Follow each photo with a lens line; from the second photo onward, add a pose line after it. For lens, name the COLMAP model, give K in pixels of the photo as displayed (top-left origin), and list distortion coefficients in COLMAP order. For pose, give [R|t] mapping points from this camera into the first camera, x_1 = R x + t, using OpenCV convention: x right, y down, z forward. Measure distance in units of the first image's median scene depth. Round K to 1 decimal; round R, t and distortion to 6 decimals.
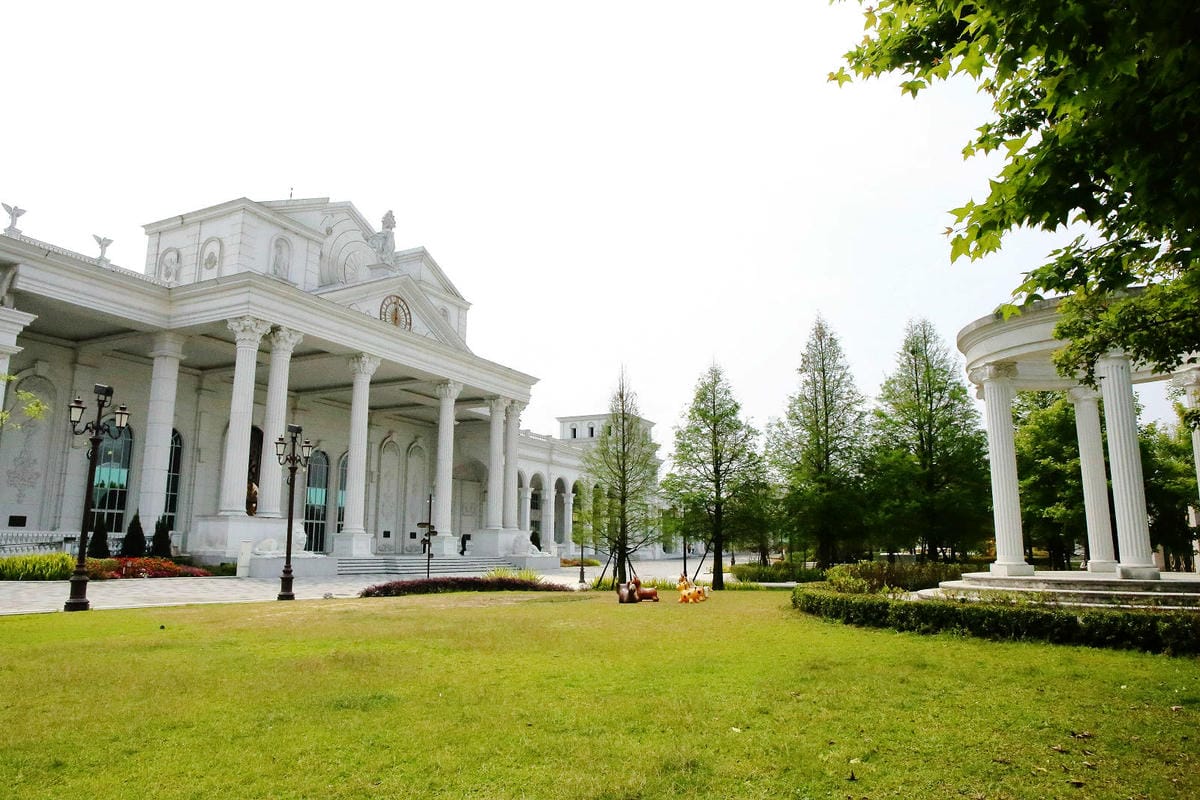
lens RADIAL K [[807.1, 0, 600.0], [0, 807.1, 400.0], [0, 0, 1]] dist [-0.108456, 0.081333]
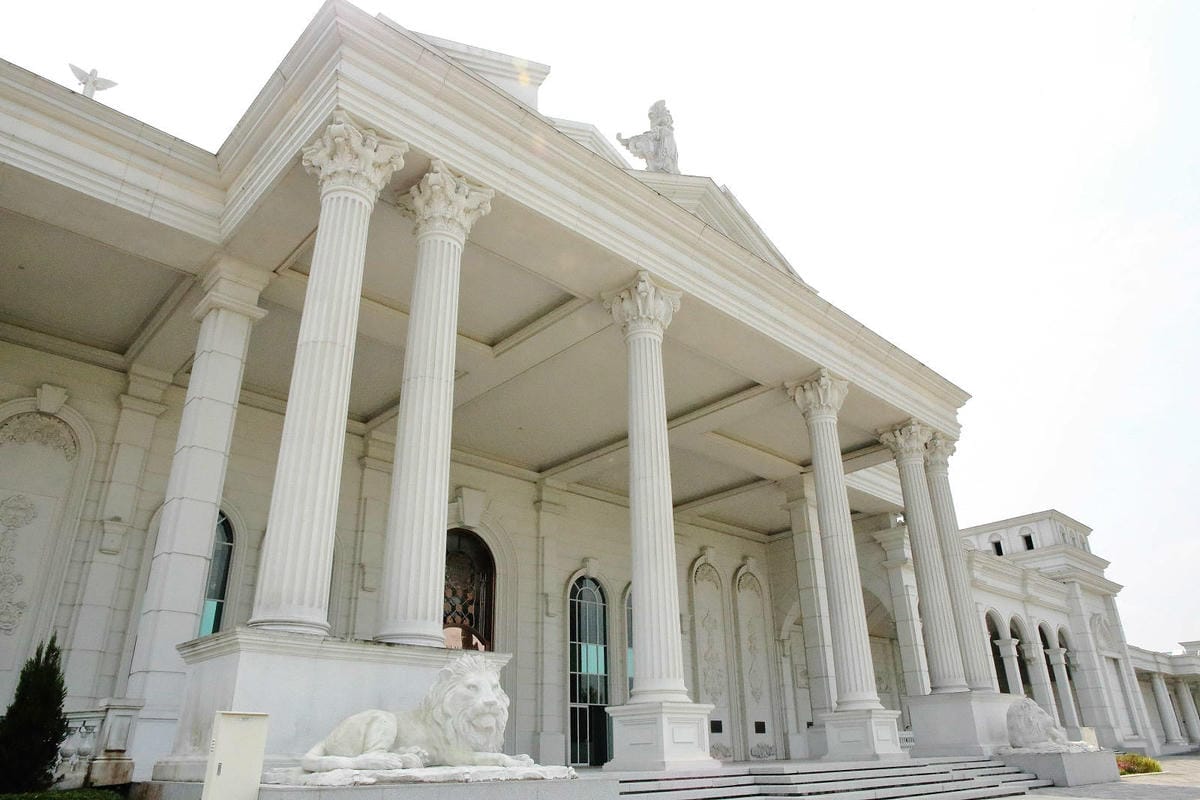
lens RADIAL K [[807.1, 0, 600.0], [0, 807.1, 400.0], [0, 0, 1]] dist [-0.108456, 0.081333]
pose [[0.934603, -0.168915, -0.313025, -0.142473], [0.088787, 0.962975, -0.254550, 0.089057], [0.344433, 0.210111, 0.914997, 0.451109]]
